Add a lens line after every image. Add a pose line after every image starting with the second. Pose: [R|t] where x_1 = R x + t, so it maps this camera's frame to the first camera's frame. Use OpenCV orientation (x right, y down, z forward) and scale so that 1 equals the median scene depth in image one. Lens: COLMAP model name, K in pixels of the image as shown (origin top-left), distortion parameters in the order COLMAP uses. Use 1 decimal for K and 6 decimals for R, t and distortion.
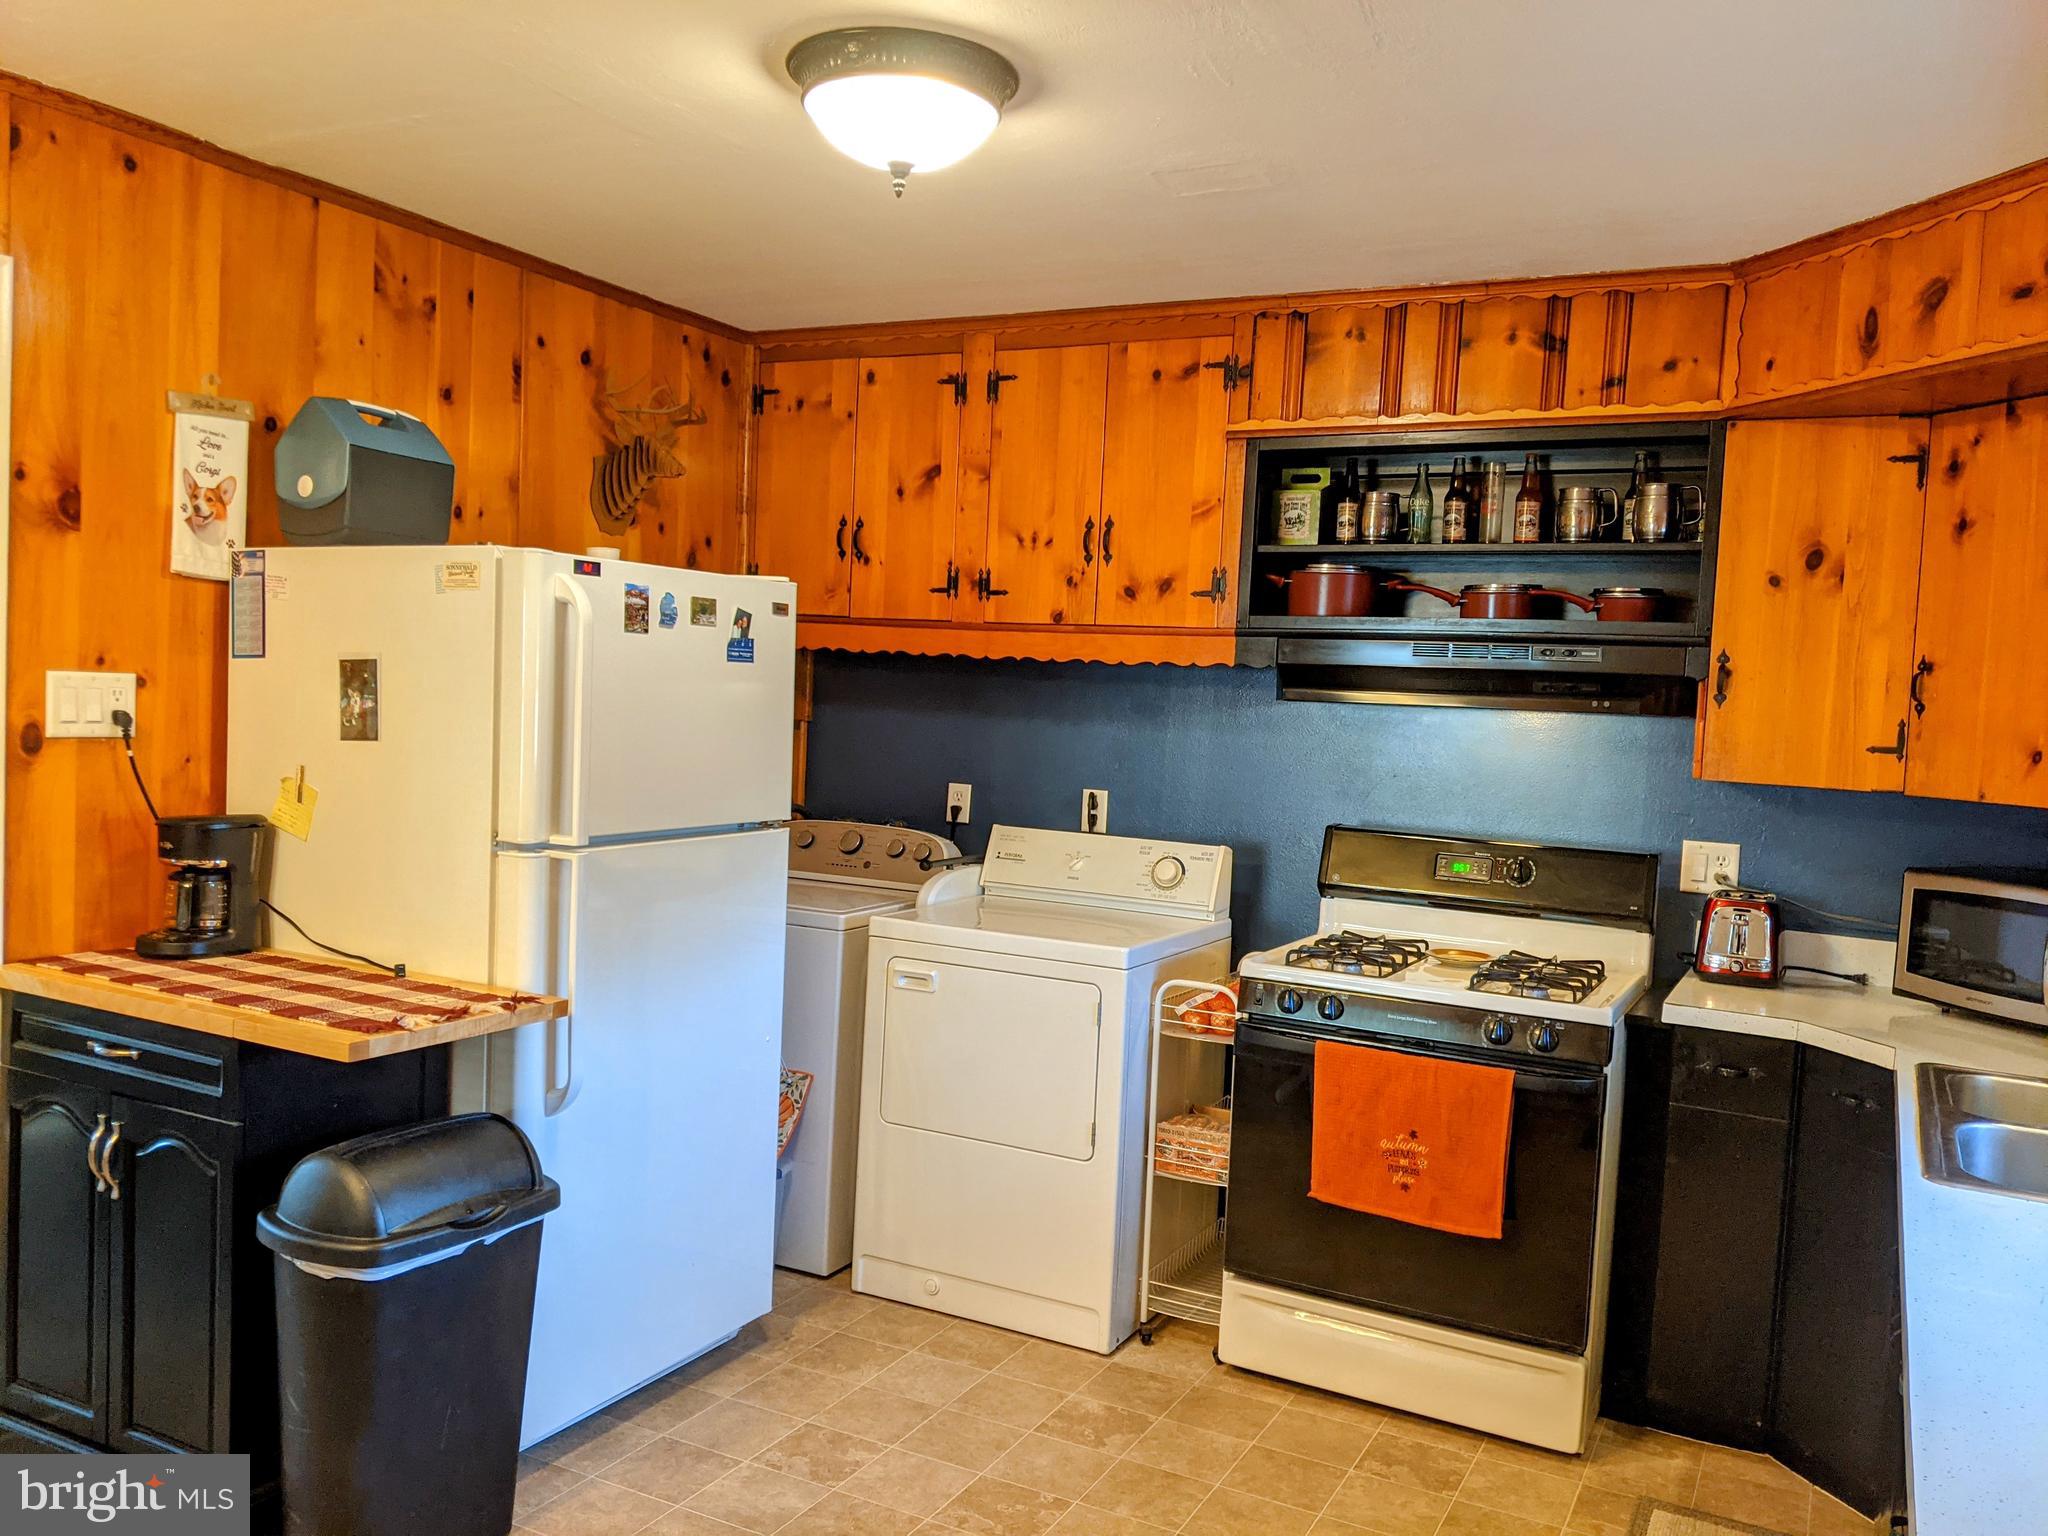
lens RADIAL K [[1639.4, 0, 1030.7], [0, 1639.4, 773.7], [0, 0, 1]] dist [0.113376, -0.141881]
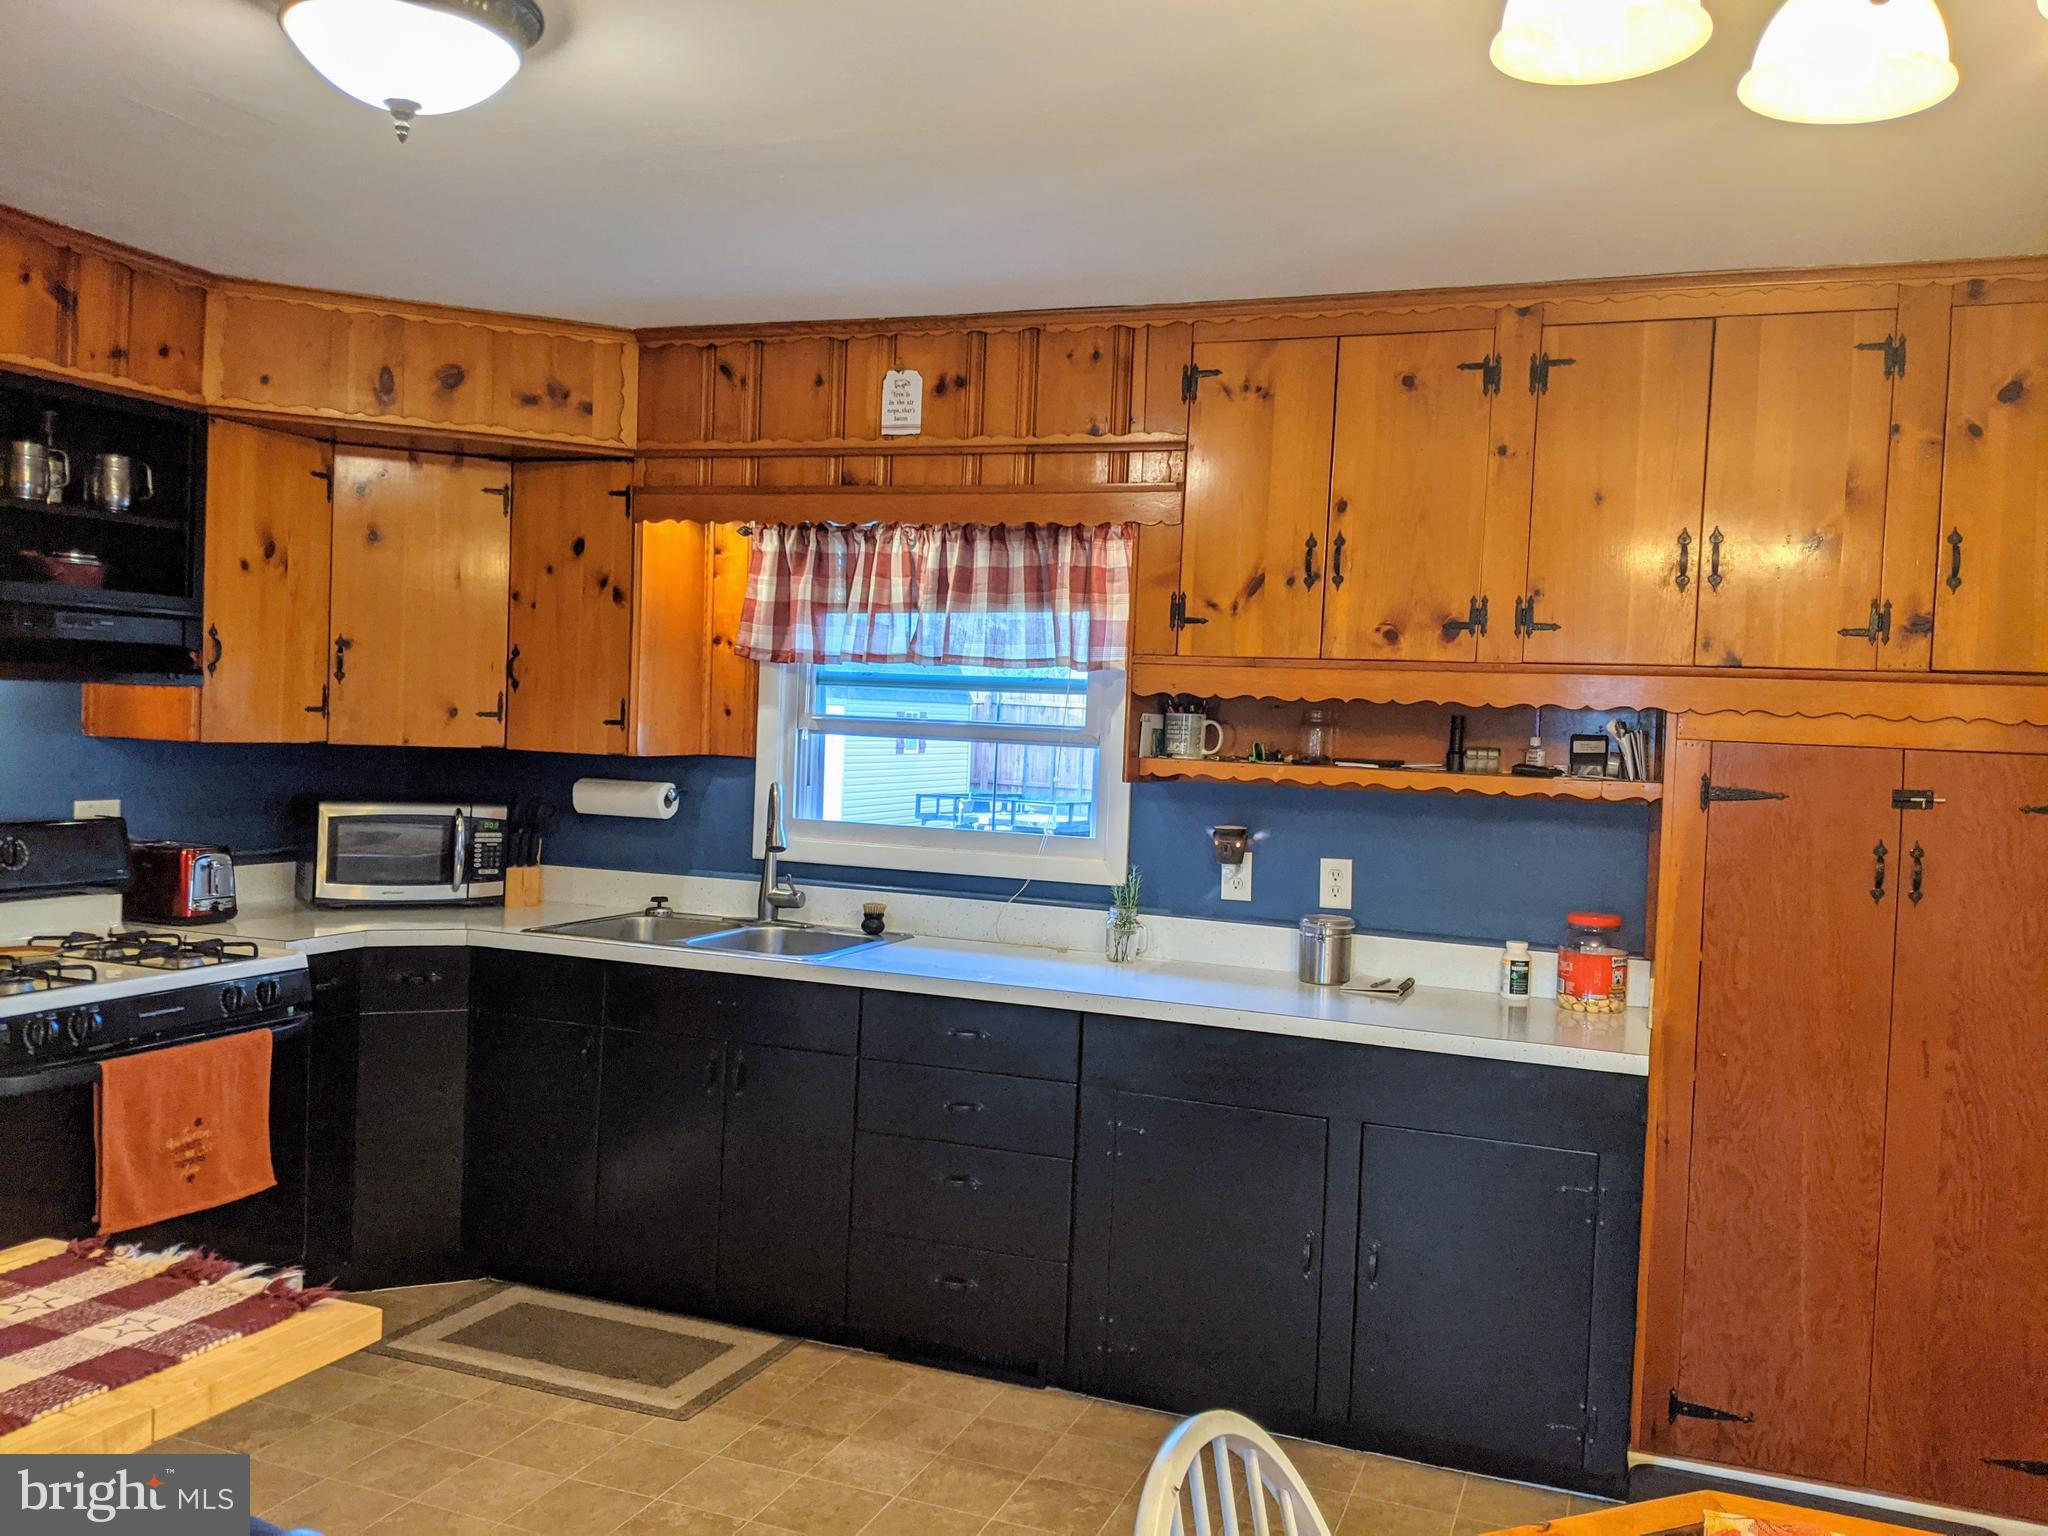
lens RADIAL K [[1639.4, 0, 1030.7], [0, 1639.4, 773.7], [0, 0, 1]] dist [0.113376, -0.141881]
pose [[-0.093296, -0.087809, 0.991759, -0.771844], [0.009315, 0.995983, 0.089059, -0.071720], [-0.995595, 0.017547, -0.092103, 0.584058]]
